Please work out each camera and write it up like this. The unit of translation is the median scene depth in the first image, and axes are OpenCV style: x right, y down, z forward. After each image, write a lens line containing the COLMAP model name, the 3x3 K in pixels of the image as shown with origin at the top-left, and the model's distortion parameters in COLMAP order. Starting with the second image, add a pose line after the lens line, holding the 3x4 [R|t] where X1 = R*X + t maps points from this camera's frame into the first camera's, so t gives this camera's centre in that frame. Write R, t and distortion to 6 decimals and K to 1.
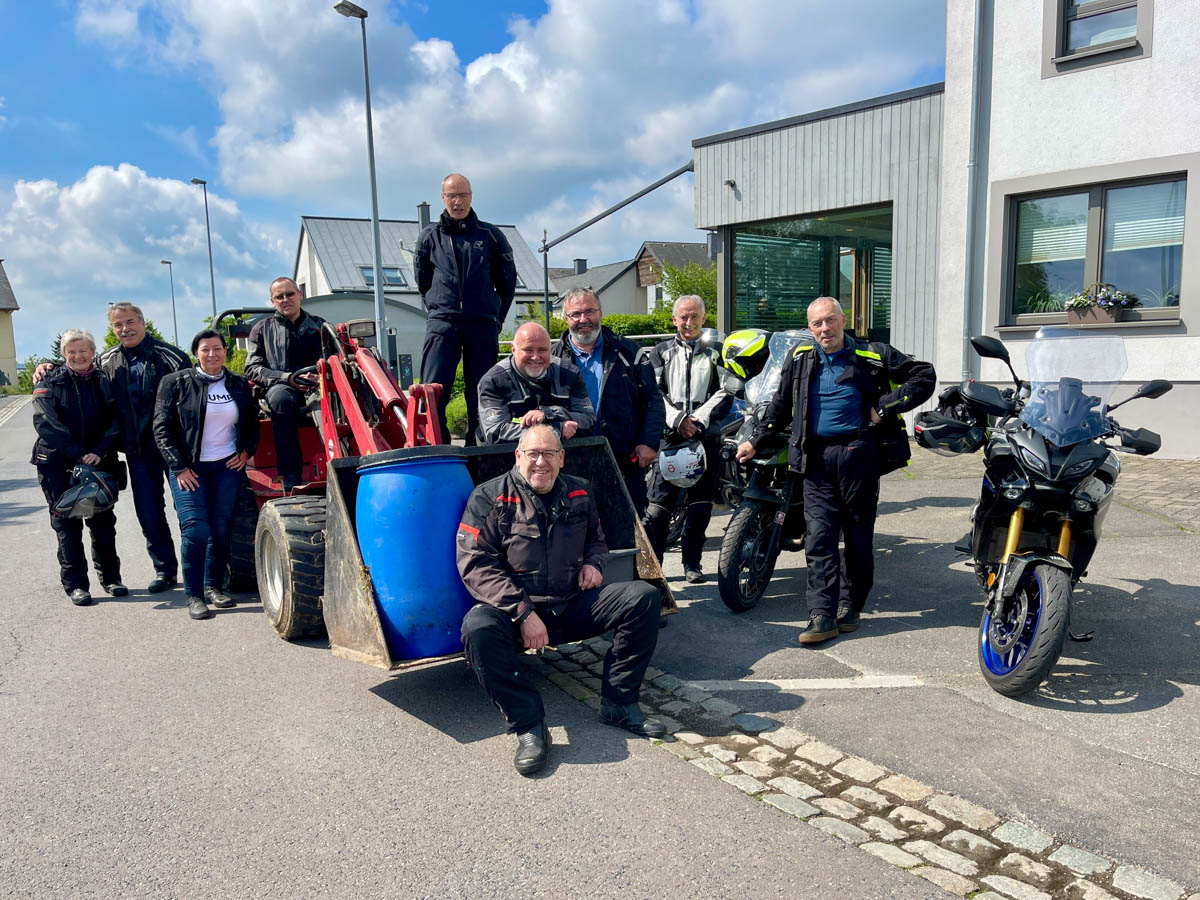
lens RADIAL K [[1002.3, 0, 600.0], [0, 1002.3, 450.0], [0, 0, 1]] dist [0.000146, -0.000661]
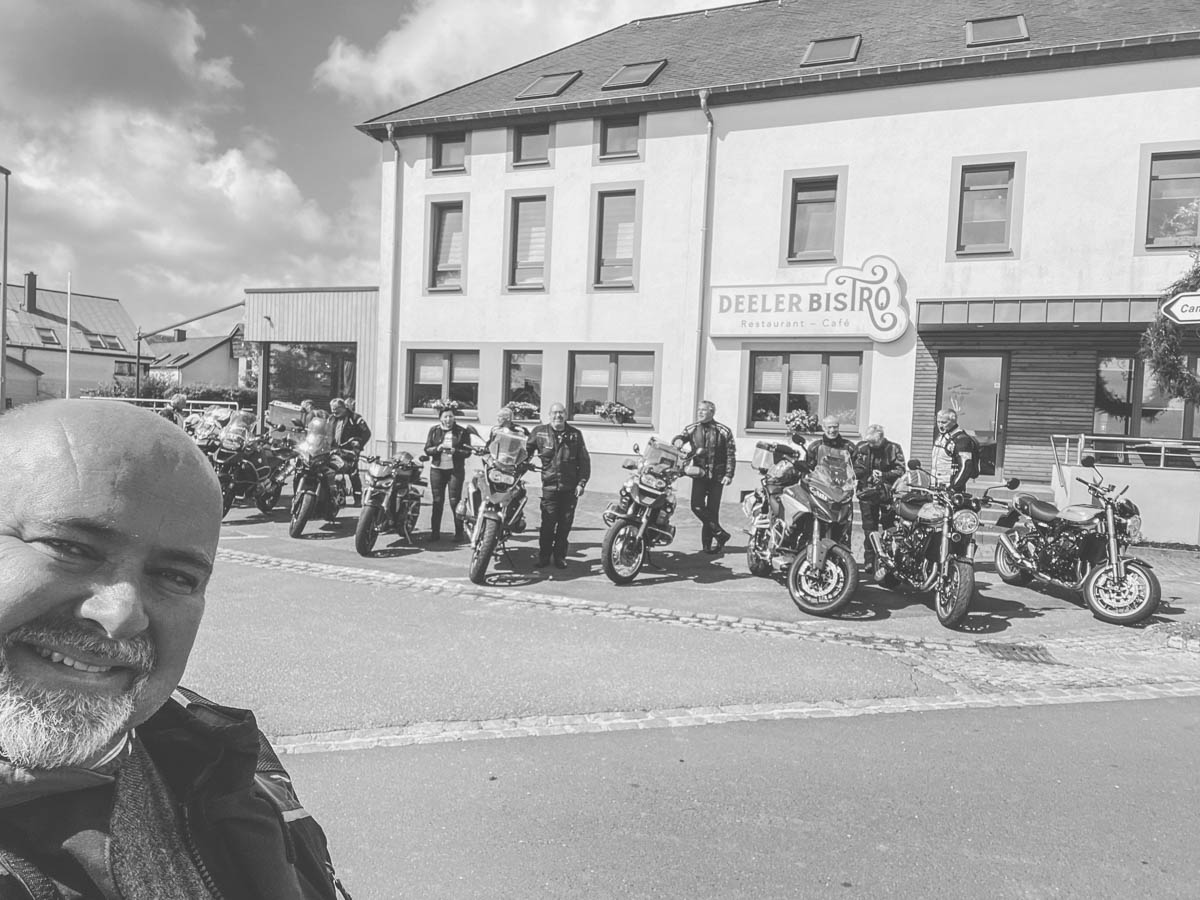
lens RADIAL K [[801.0, 0, 600.0], [0, 801.0, 450.0], [0, 0, 1]] dist [0.044967, -0.001388]
pose [[0.895178, 0.057364, 0.442001, 0.042910], [-0.030367, 0.997228, -0.067921, 0.035476], [-0.444673, 0.047379, 0.894439, -0.481667]]
